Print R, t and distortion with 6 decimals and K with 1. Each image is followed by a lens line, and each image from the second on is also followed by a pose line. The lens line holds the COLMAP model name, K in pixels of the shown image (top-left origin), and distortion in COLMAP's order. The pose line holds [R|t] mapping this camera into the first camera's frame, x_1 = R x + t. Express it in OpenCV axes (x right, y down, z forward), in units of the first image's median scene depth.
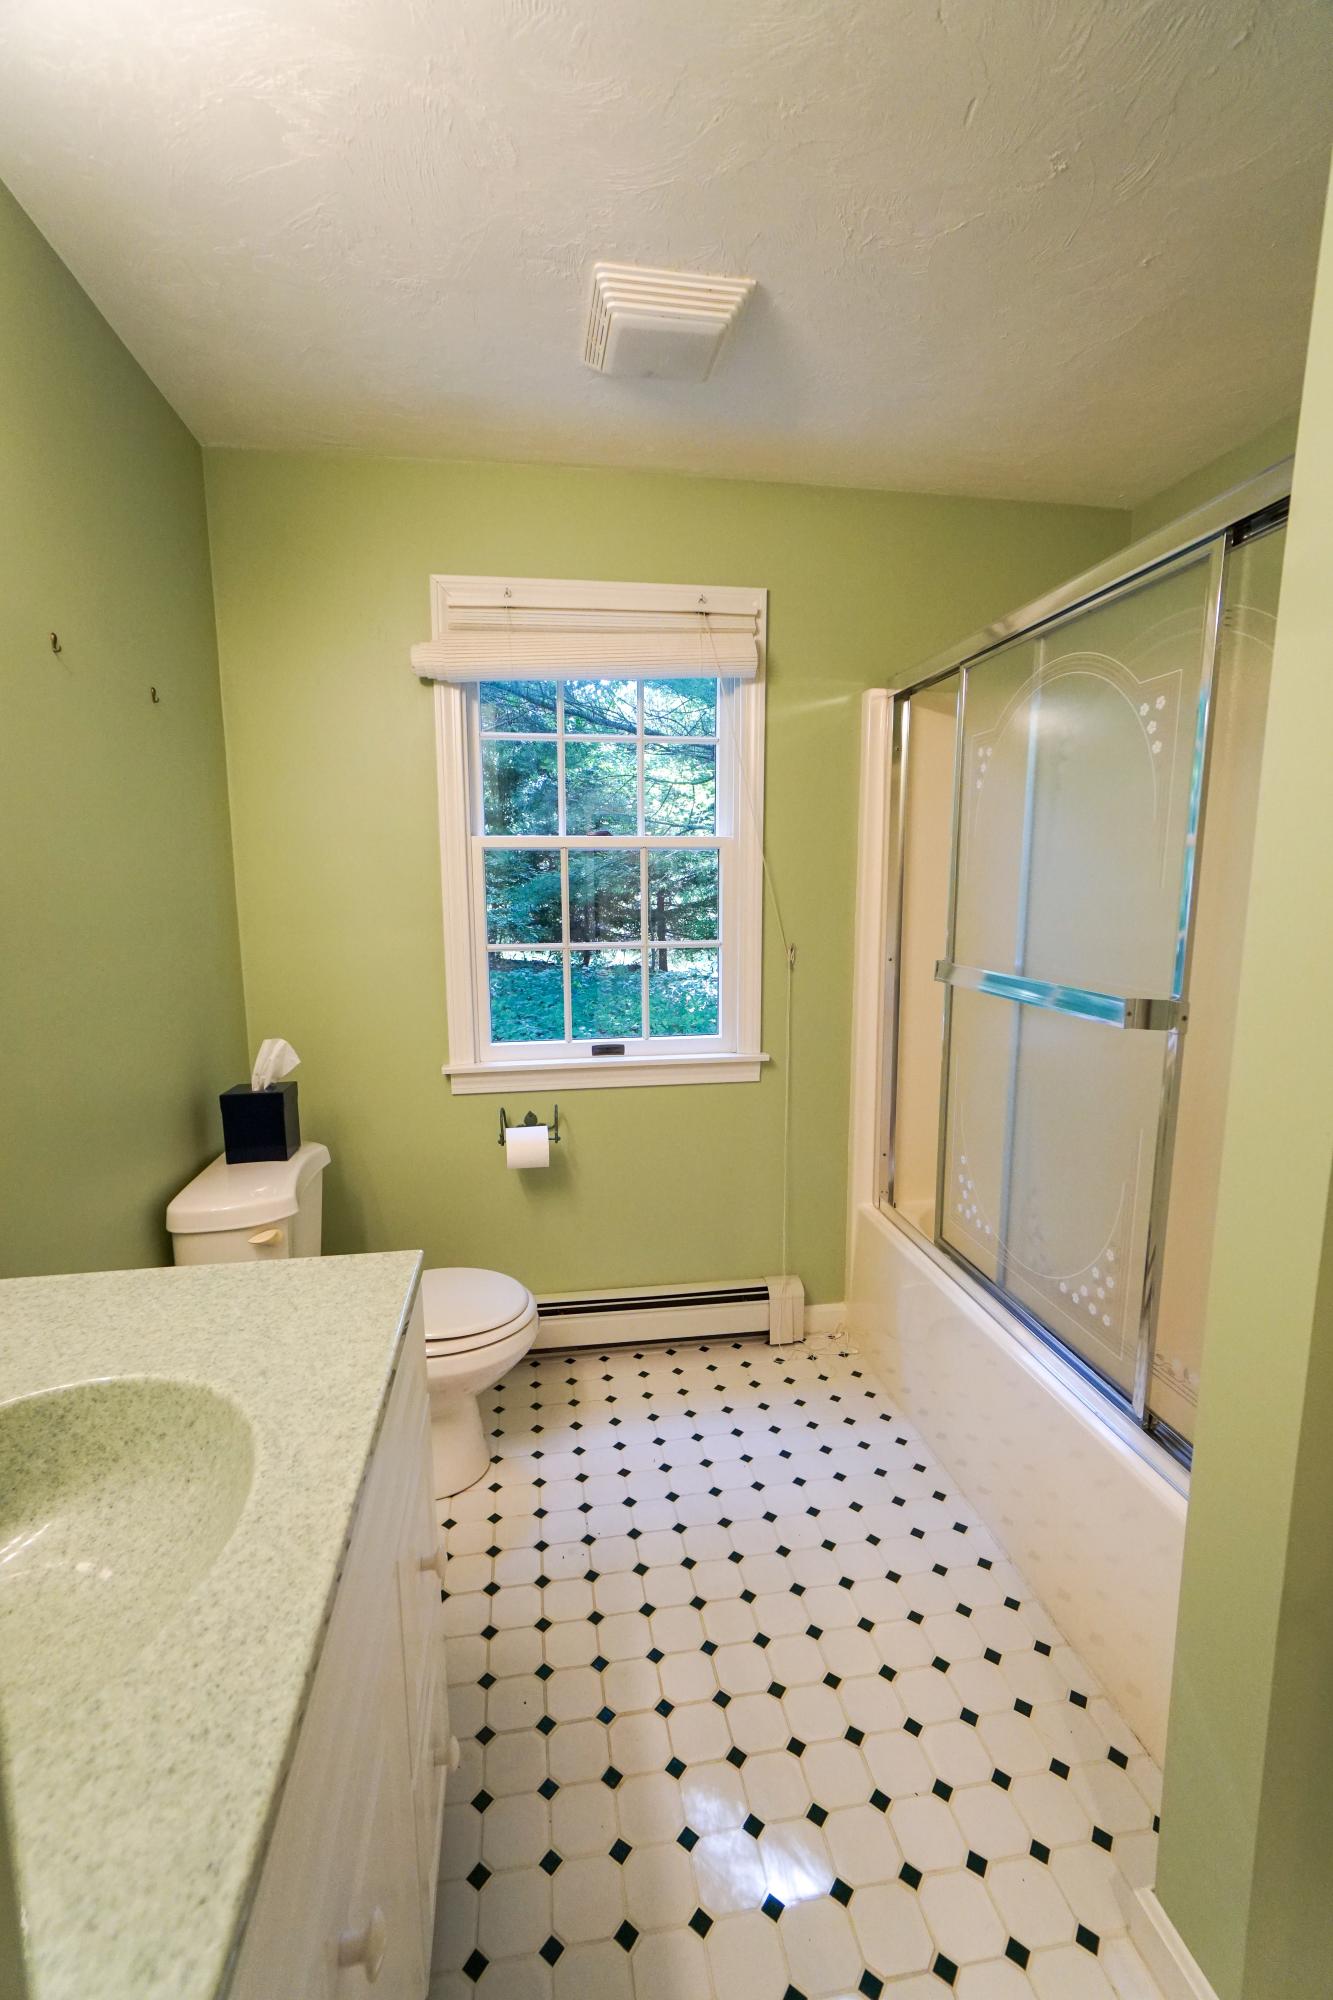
lens RADIAL K [[892.2, 0, 666.5], [0, 892.2, 1000.0], [0, 0, 1]] dist [-0.020359, 0.016692]
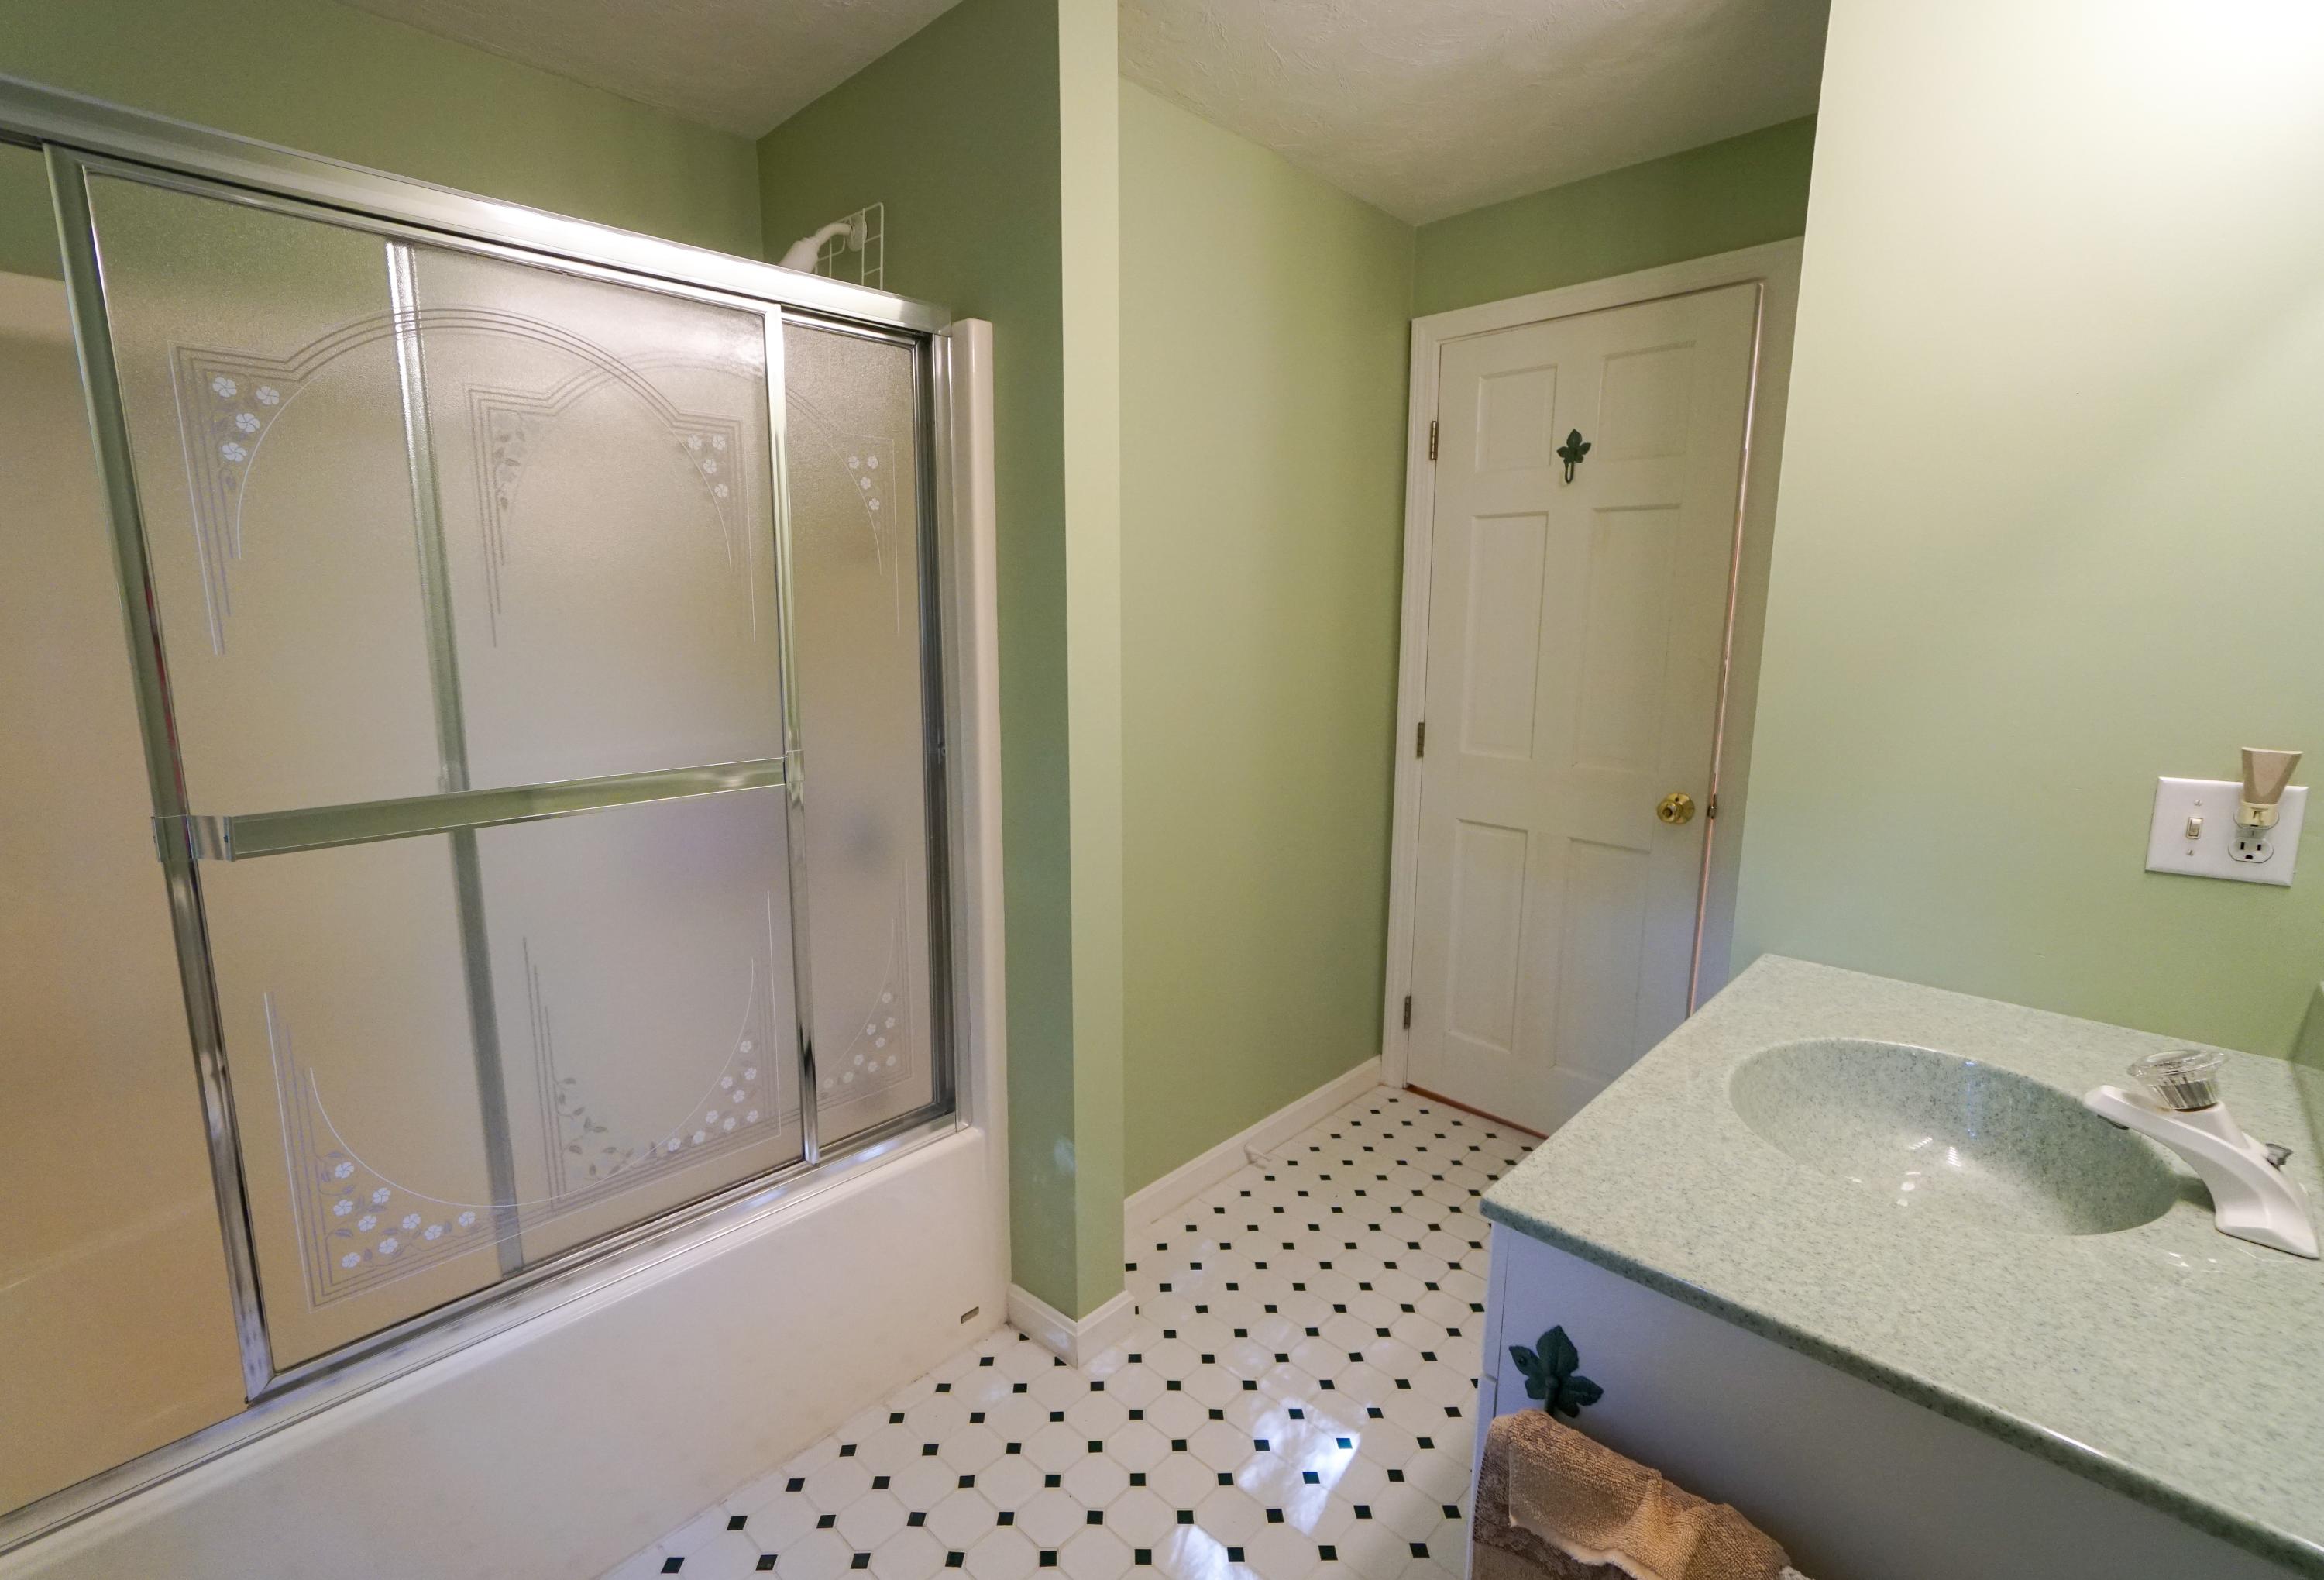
lens RADIAL K [[1032.2, 0, 1153.7], [0, 1032.2, 780.5], [0, 0, 1]] dist [-0.000809, -0.000094]
pose [[-0.596574, -0.129575, 0.792029, -0.496467], [0.120796, 0.961141, 0.248227, -0.166781], [-0.793415, 0.243760, -0.557739, 1.085379]]
